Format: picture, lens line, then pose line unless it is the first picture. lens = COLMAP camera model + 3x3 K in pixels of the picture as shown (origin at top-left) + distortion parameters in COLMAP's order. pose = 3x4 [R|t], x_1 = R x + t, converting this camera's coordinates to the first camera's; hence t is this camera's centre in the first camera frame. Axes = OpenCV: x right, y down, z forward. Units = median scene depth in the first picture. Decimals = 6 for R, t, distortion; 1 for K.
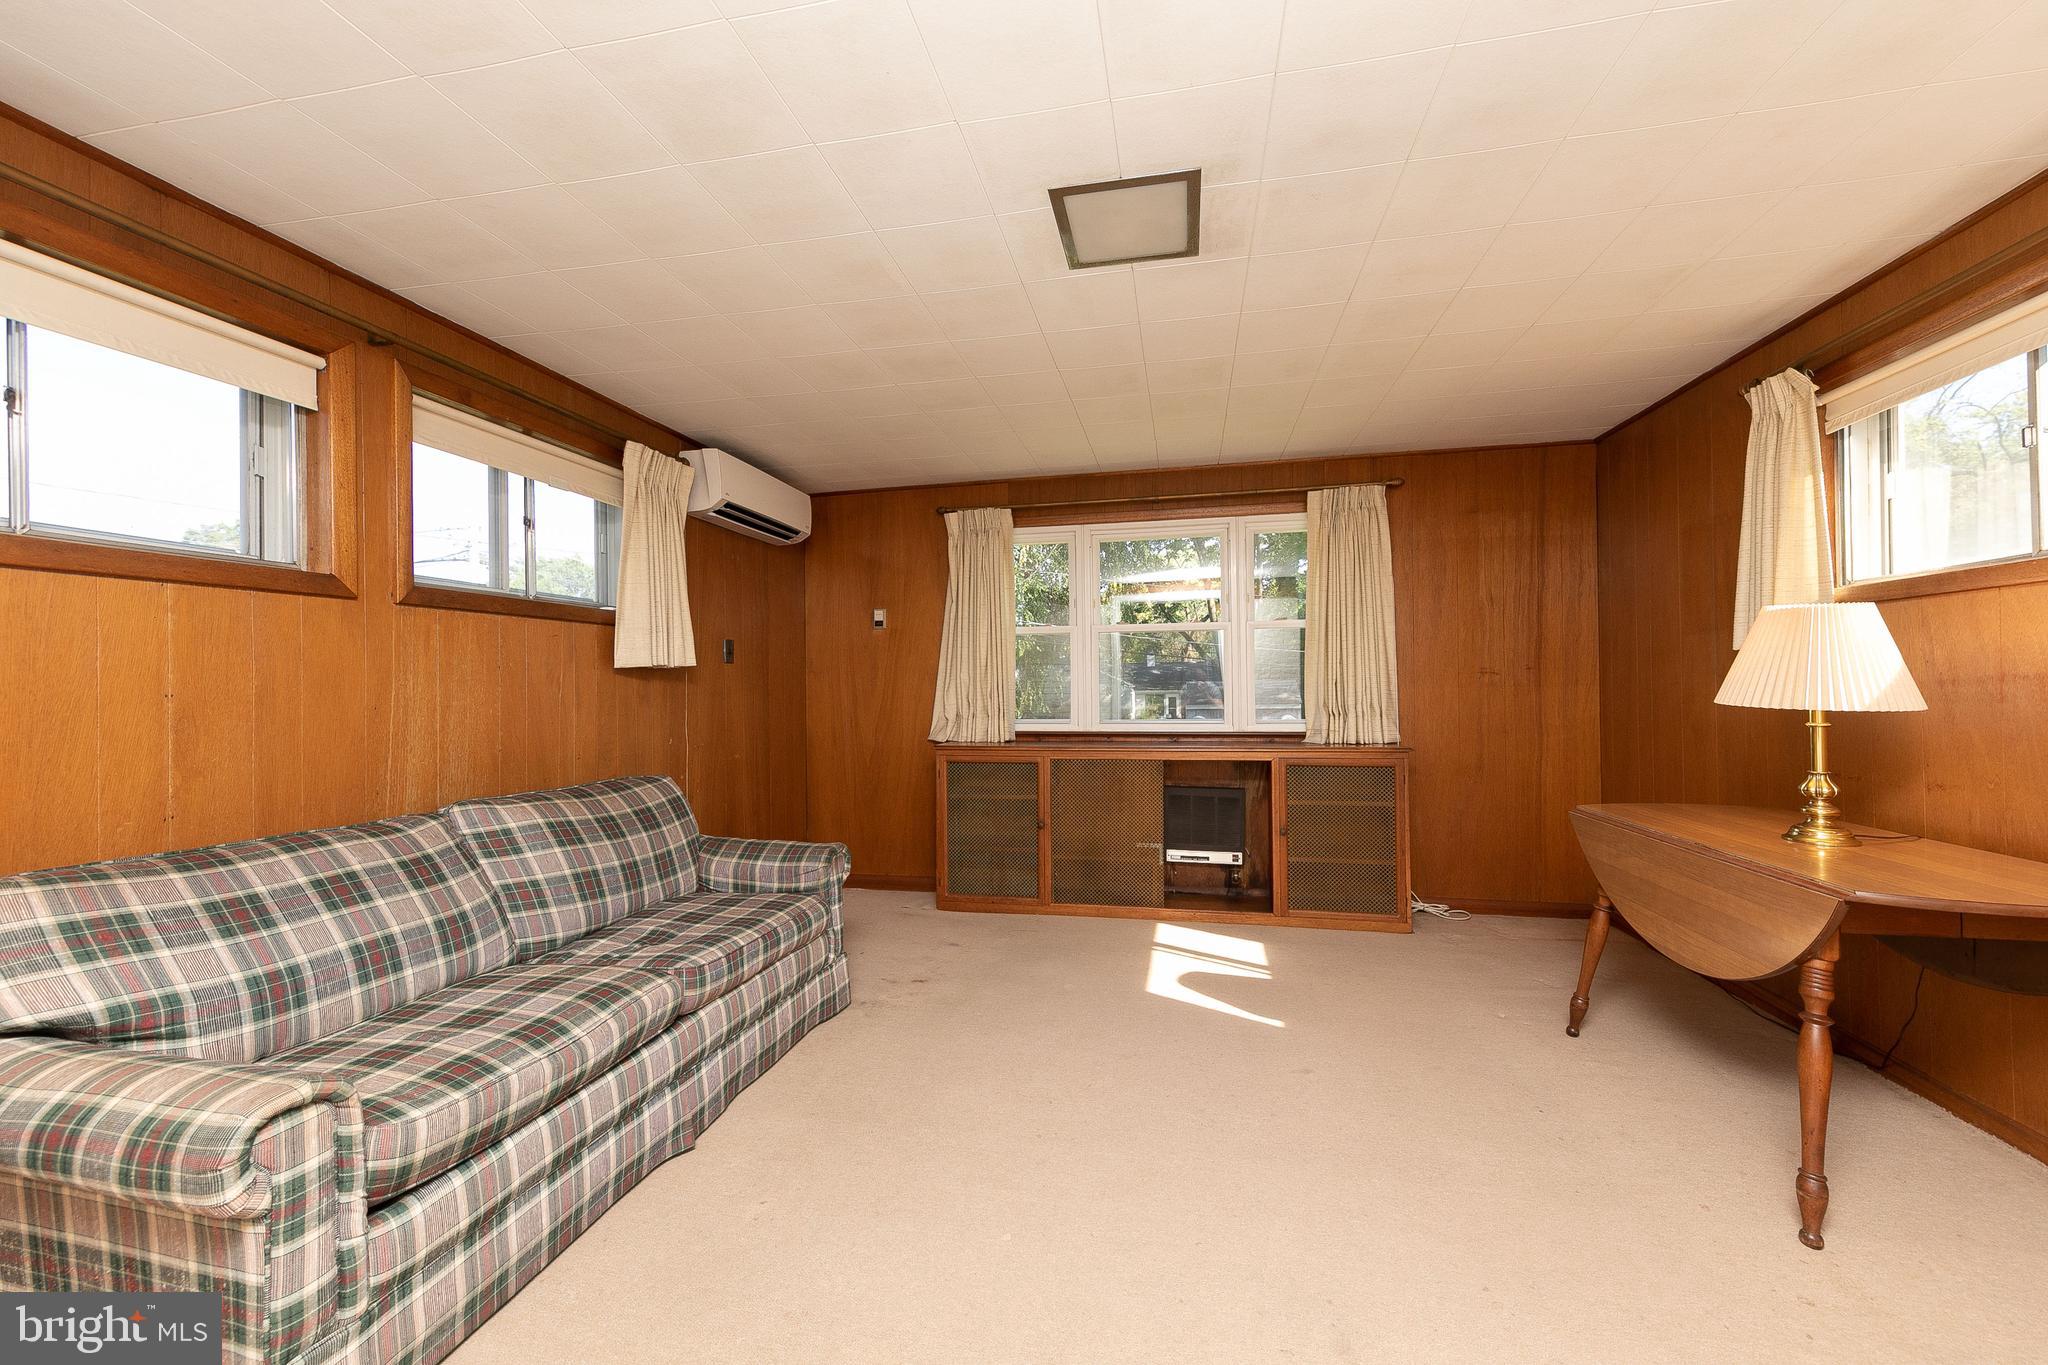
lens RADIAL K [[743.5, 0, 1072.8], [0, 743.5, 687.9], [0, 0, 1]] dist [0.011692, -0.000329]
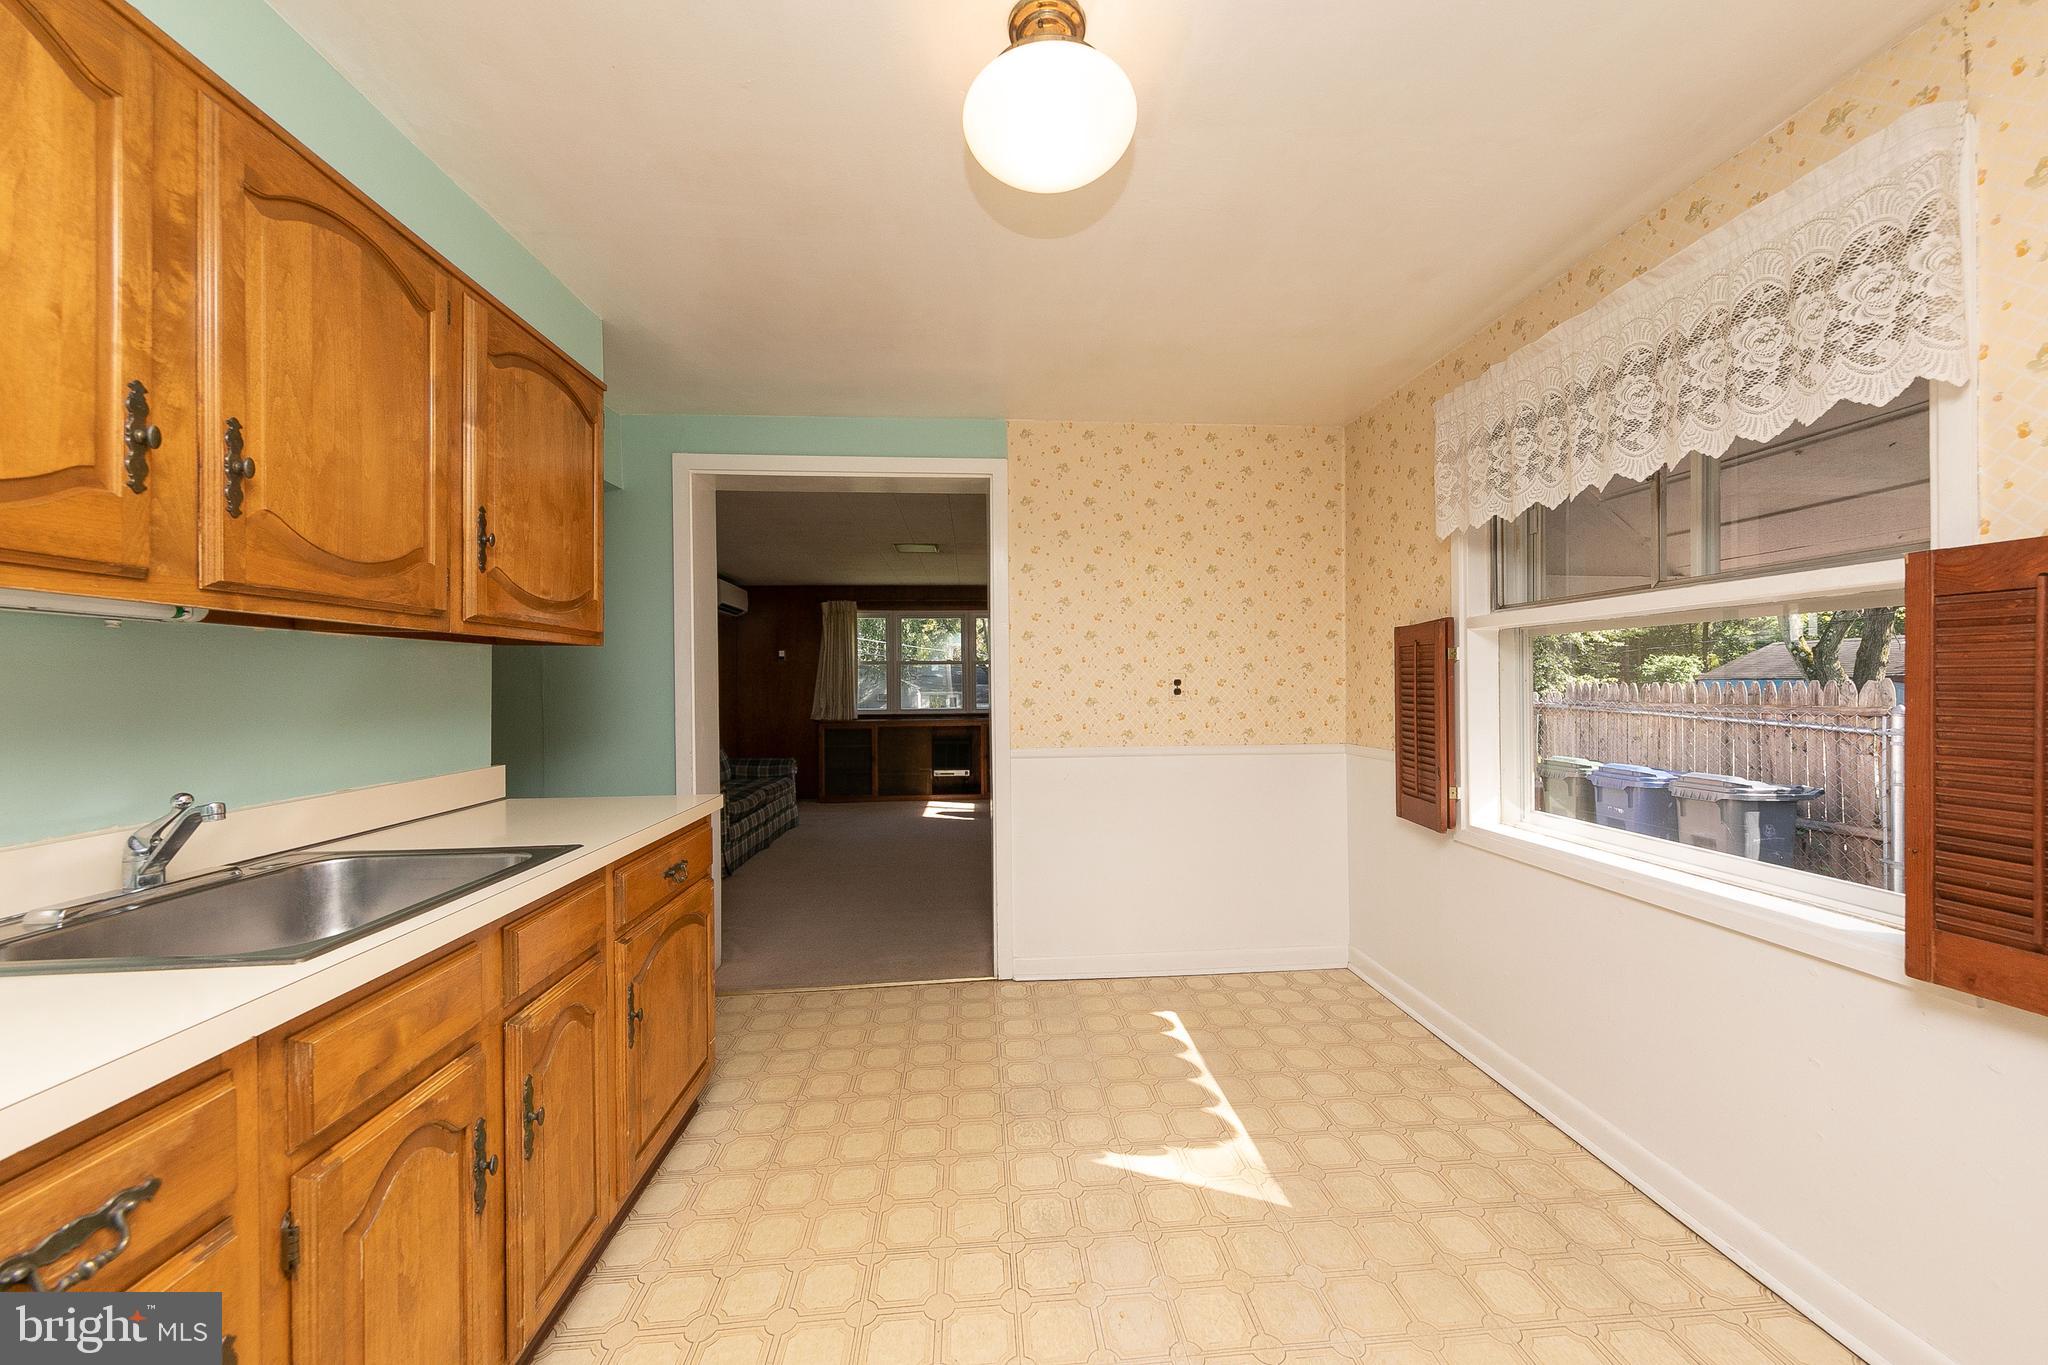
lens RADIAL K [[743.5, 0, 1023.9], [0, 743.5, 679.8], [0, 0, 1]] dist [0.011692, -0.000329]
pose [[0.974930, 0.006265, 0.222423, -0.155112], [-0.003578, 0.999916, -0.012481, -0.018883], [-0.222482, 0.011372, 0.974870, -1.804319]]
